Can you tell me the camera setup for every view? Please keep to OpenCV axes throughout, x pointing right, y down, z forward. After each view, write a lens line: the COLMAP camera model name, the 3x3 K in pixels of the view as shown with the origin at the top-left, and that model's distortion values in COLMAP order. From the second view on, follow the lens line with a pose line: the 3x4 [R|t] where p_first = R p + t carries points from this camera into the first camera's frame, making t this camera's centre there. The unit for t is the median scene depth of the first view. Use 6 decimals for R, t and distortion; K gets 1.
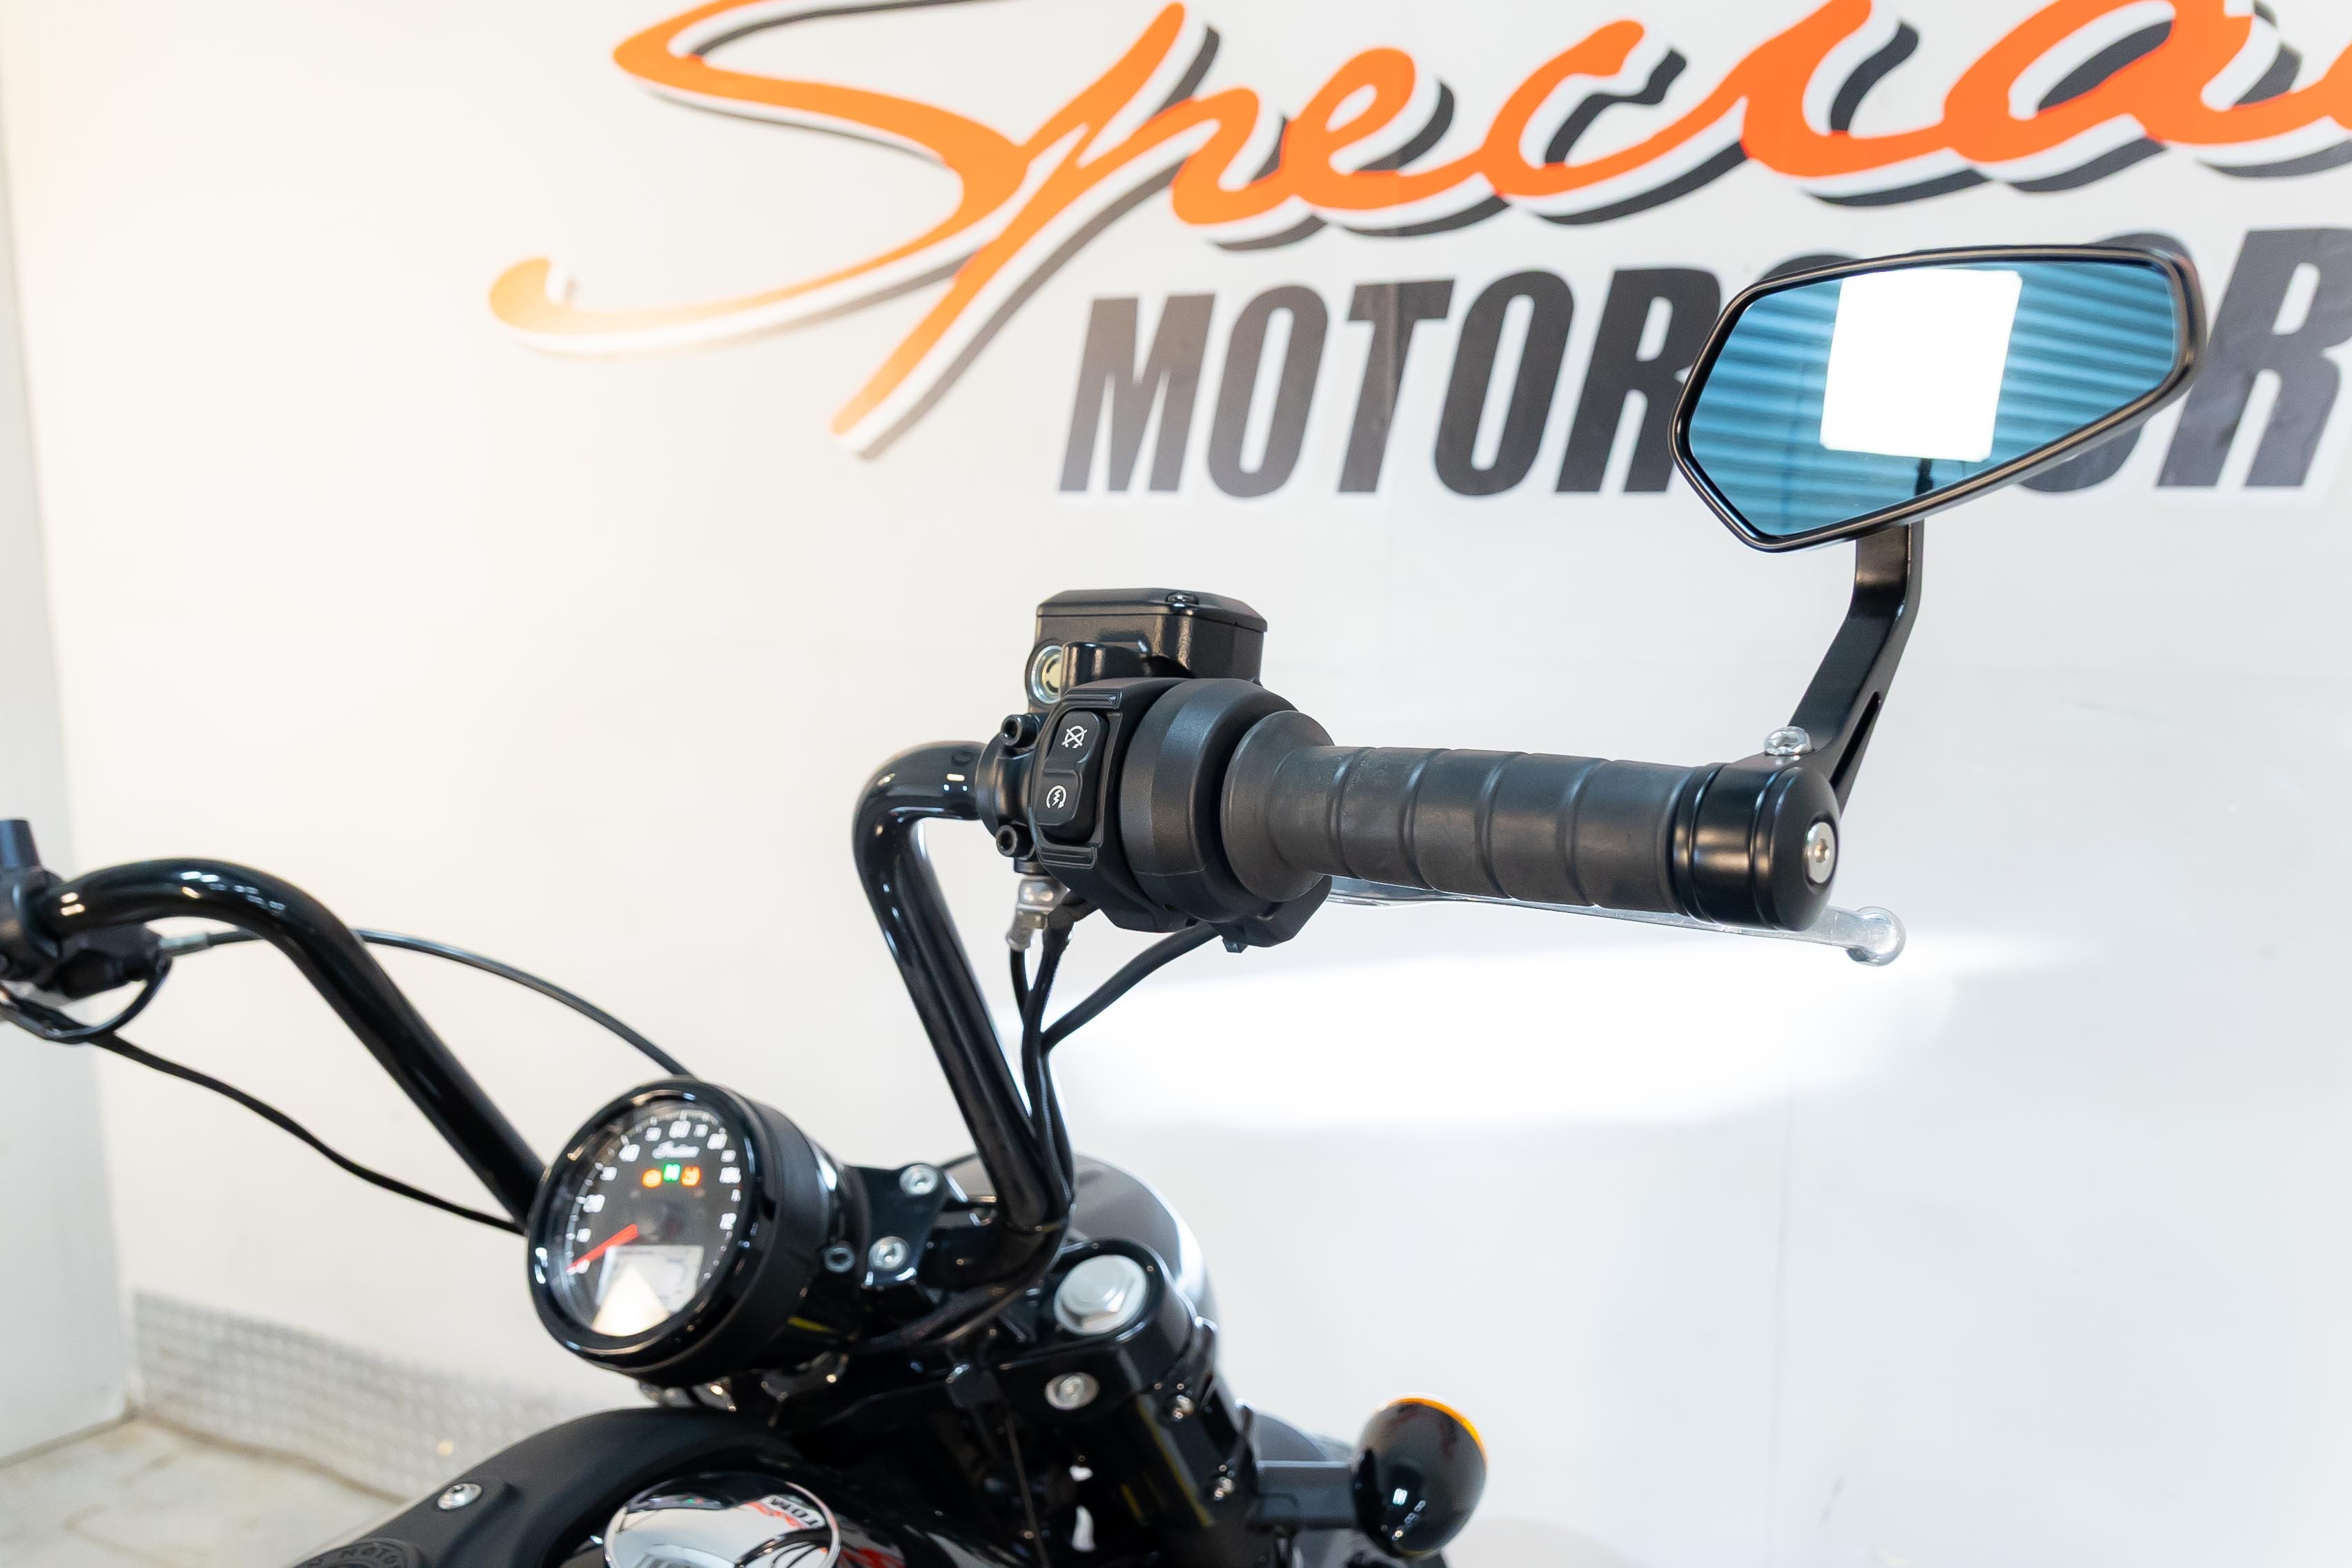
lens RADIAL K [[1783.9, 0, 1151.1], [0, 1783.9, 784.2], [0, 0, 1]] dist [0.038750, -0.030987]
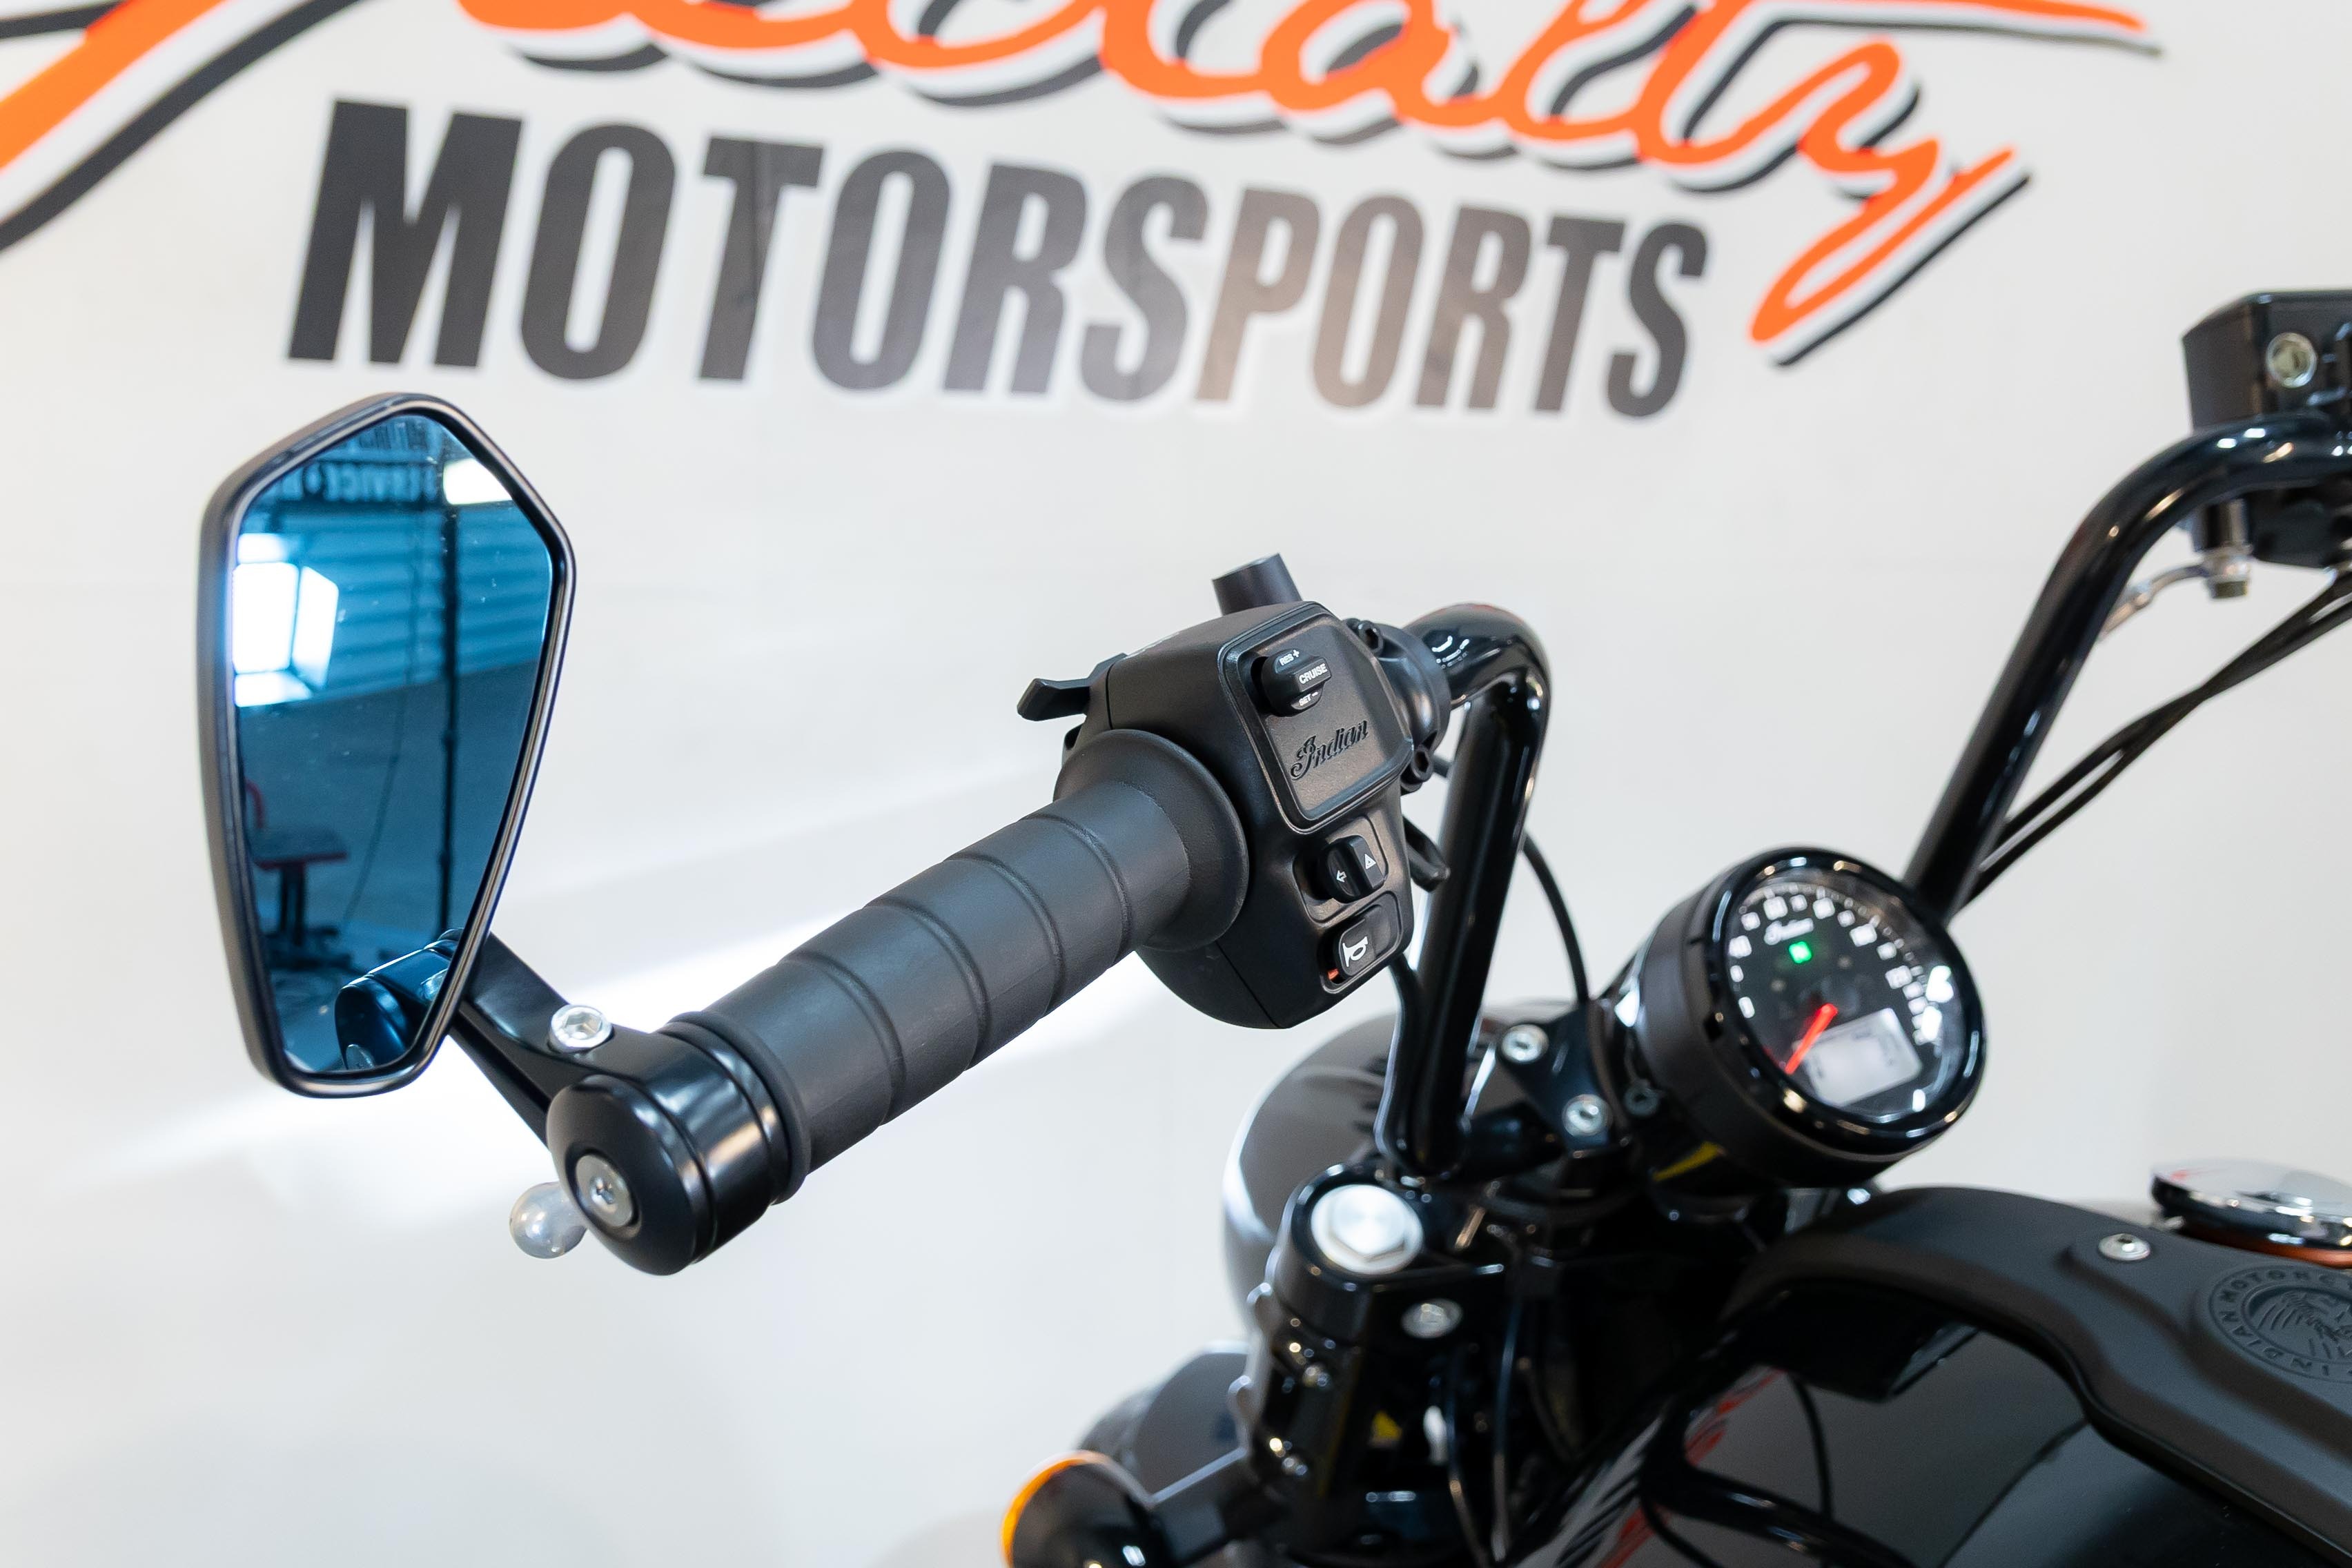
lens RADIAL K [[1962.7, 0, 1183.7], [0, 1962.7, 799.9], [0, 0, 1]] dist [0.013486, -0.023233]
pose [[0.639607, -0.095991, 0.762685, -0.517179], [0.112676, 0.993163, 0.030506, 0.034283], [-0.760399, 0.066425, 0.646051, 0.261187]]
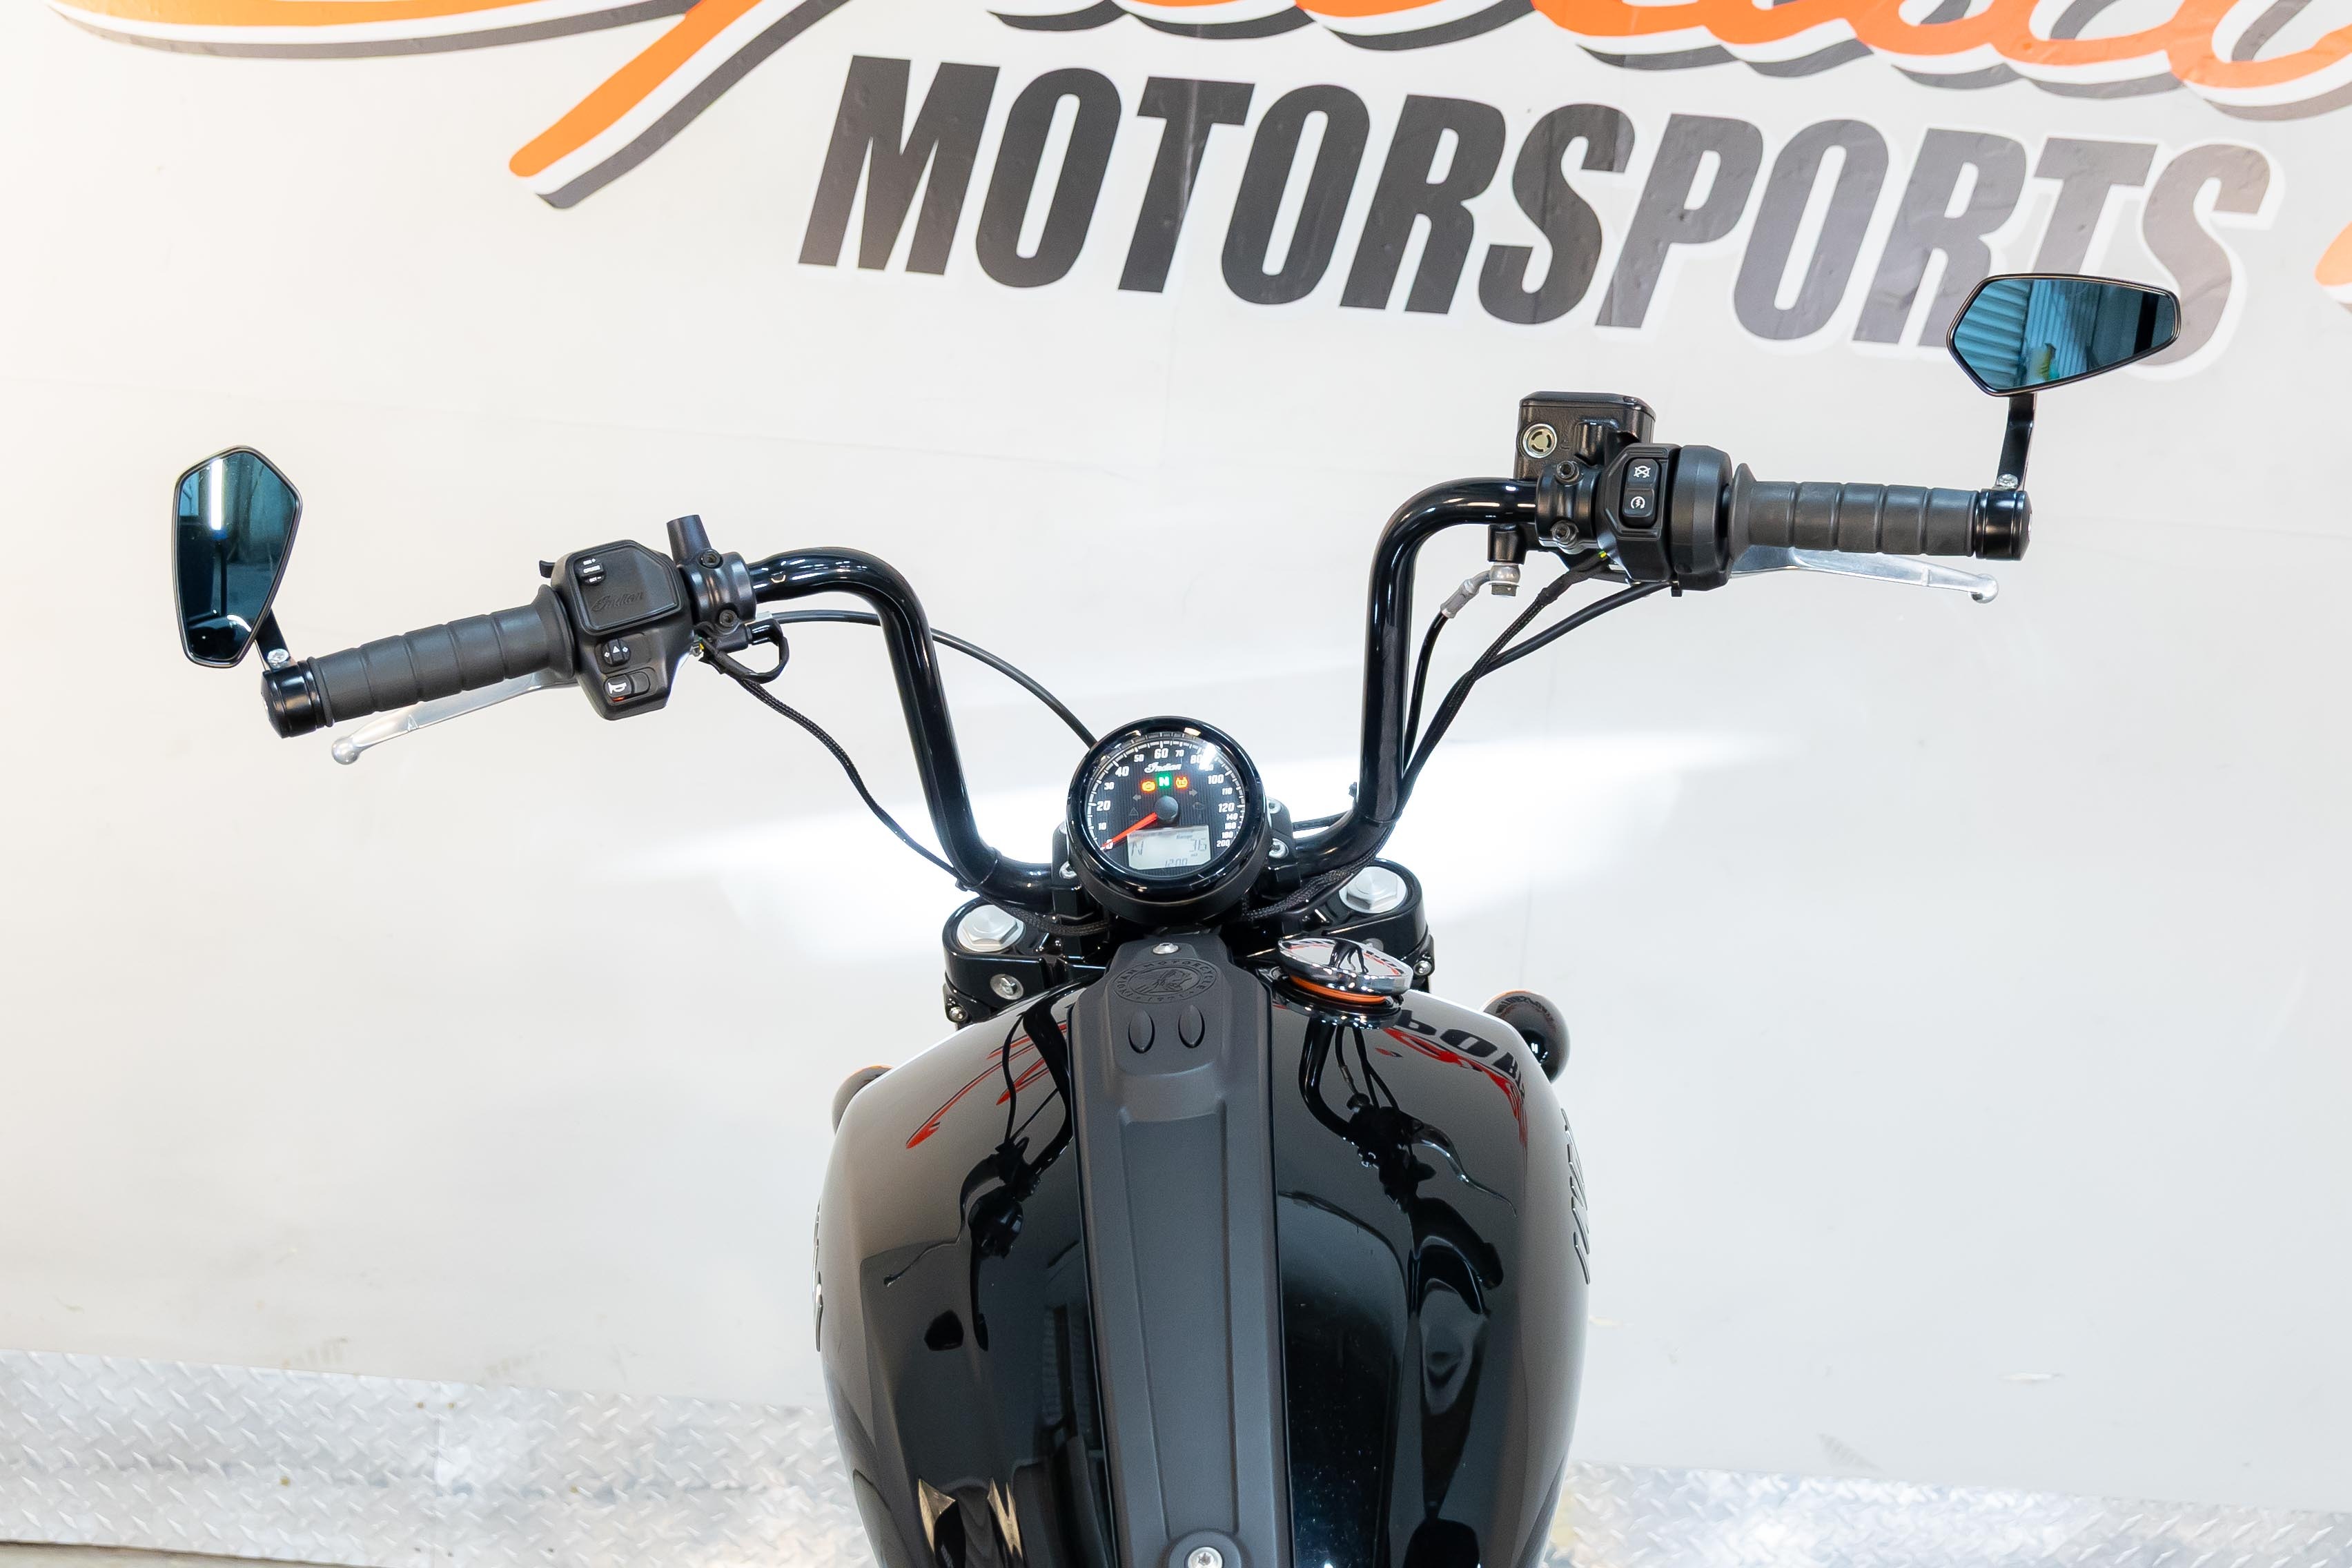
lens RADIAL K [[2760.1, 0, 1178.8], [0, 2760.1, 780.2], [0, 0, 1]] dist [0.006357, 0.000000]
pose [[0.926204, 0.002368, 0.377016, -0.471728], [-0.014738, 0.999443, 0.029929, 0.065071], [-0.376736, -0.033277, 0.925723, -0.452024]]
